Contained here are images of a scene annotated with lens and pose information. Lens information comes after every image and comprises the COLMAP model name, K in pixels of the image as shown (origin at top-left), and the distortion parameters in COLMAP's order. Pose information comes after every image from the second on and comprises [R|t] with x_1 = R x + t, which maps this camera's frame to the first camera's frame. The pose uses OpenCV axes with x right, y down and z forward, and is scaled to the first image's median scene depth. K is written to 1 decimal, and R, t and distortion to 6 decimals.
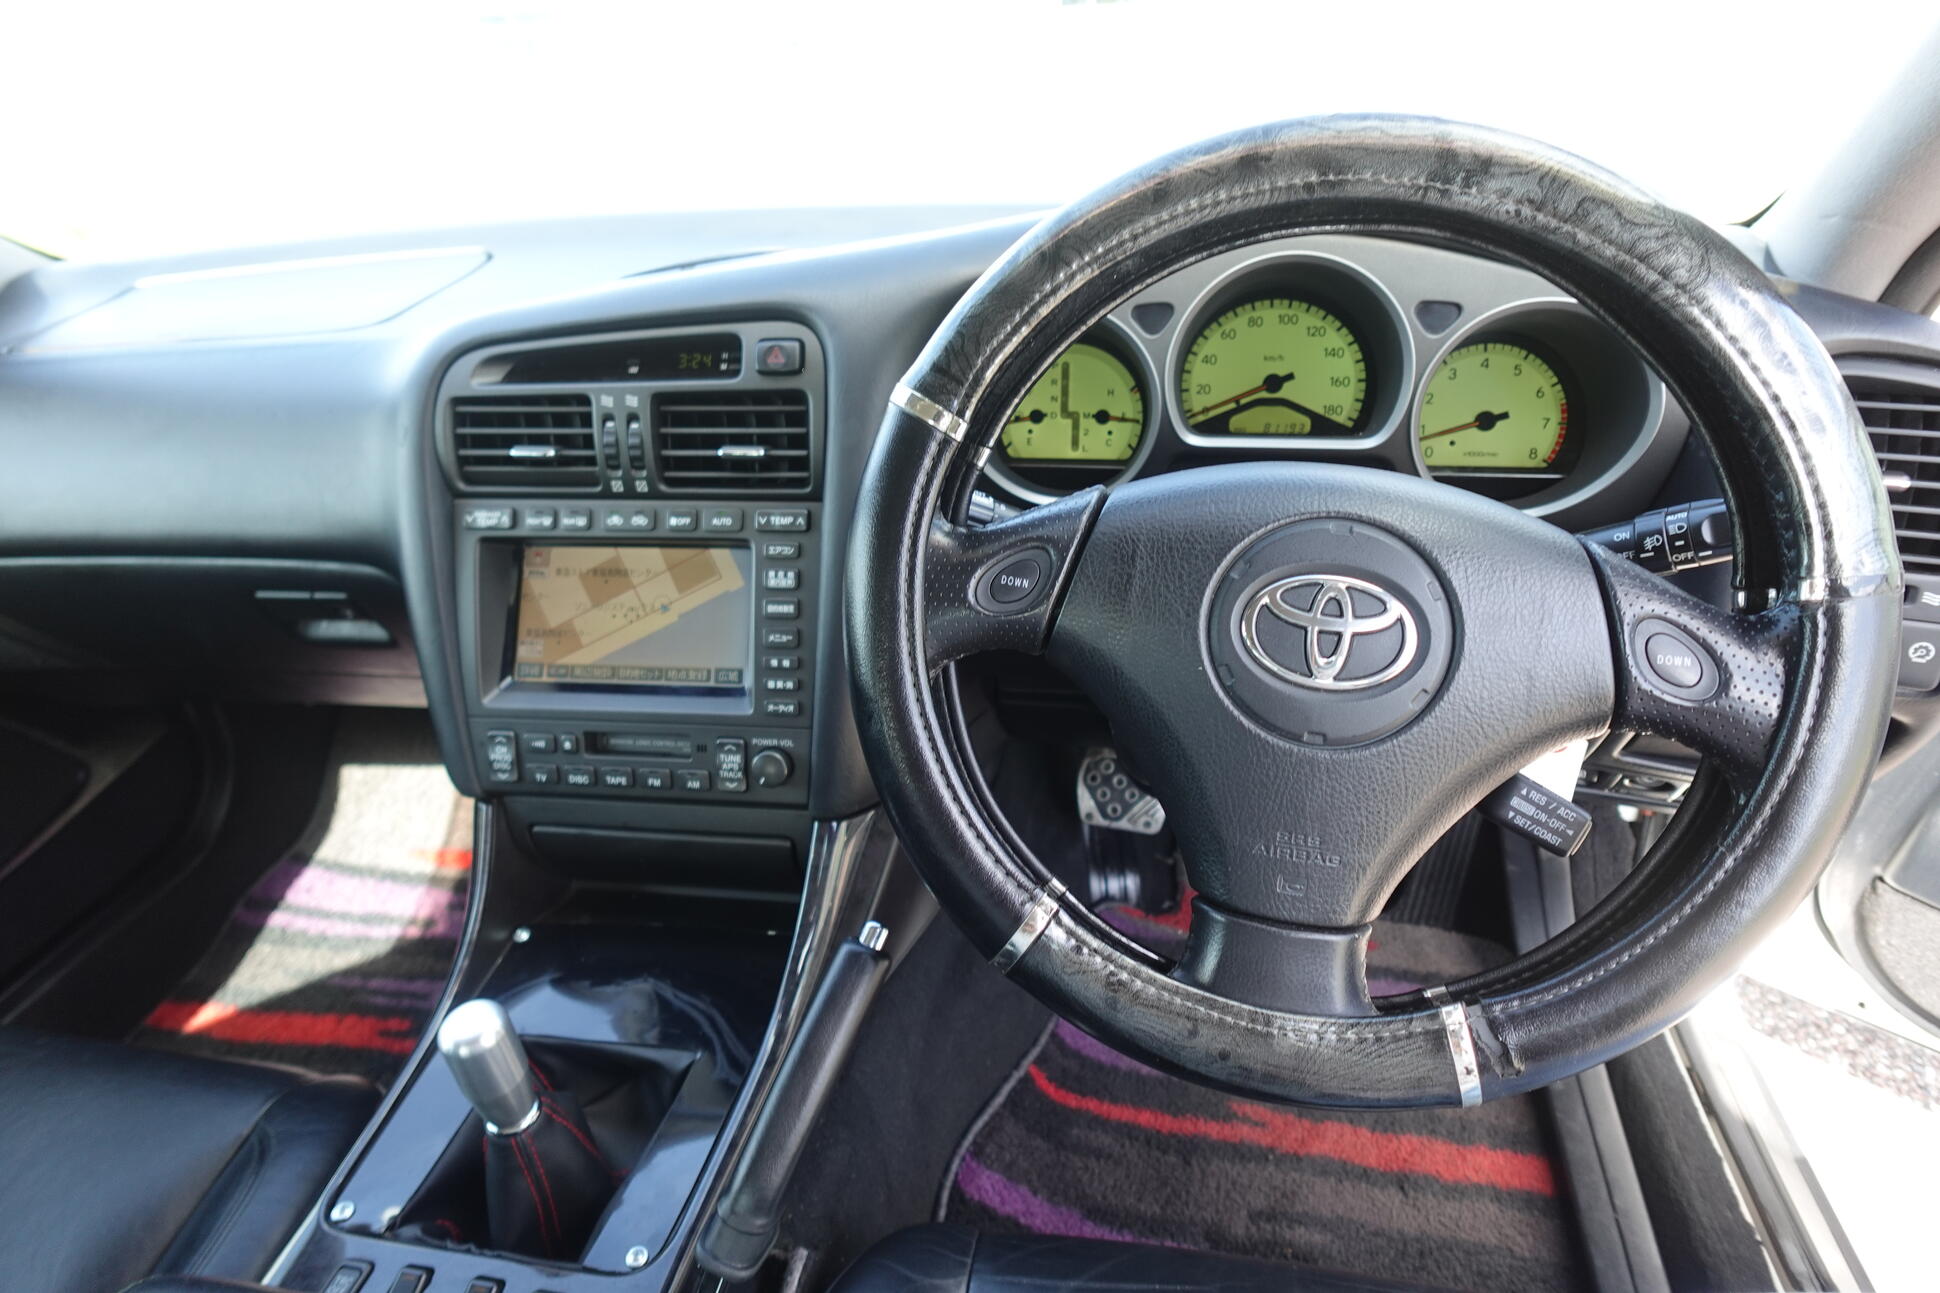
lens RADIAL K [[1102.1, 0, 968.7], [0, 1102.1, 594.2], [0, 0, 1]] dist [-0.002912, -0.000360]
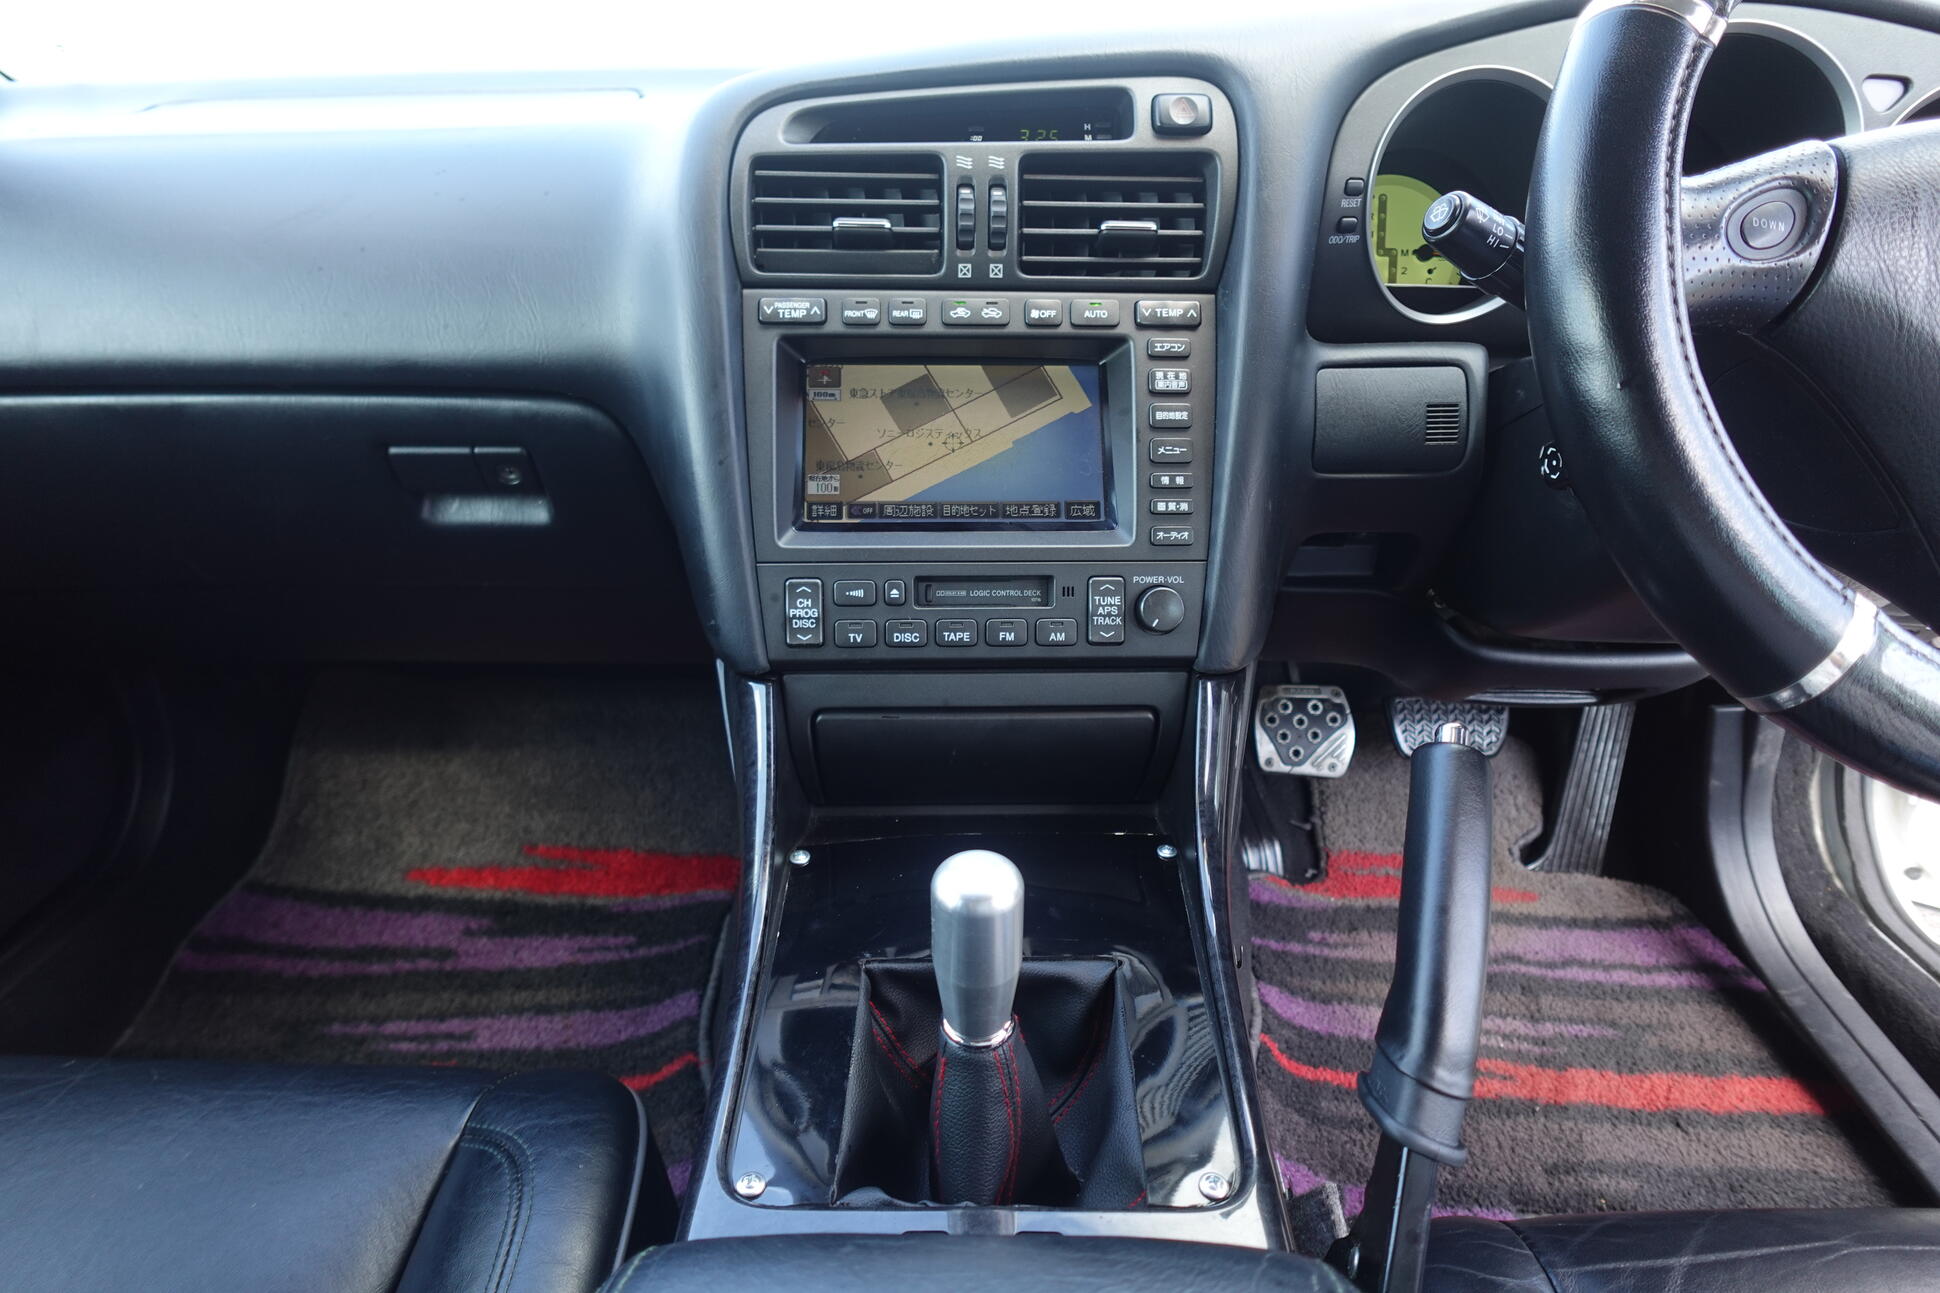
lens RADIAL K [[1102.1, 0, 968.7], [0, 1102.1, 594.2], [0, 0, 1]] dist [-0.002912, -0.000360]
pose [[0.982606, -0.009084, 0.185479, -0.447537], [0.026162, 0.995613, -0.089838, 0.205105], [-0.183849, 0.093127, 0.978533, 0.208100]]
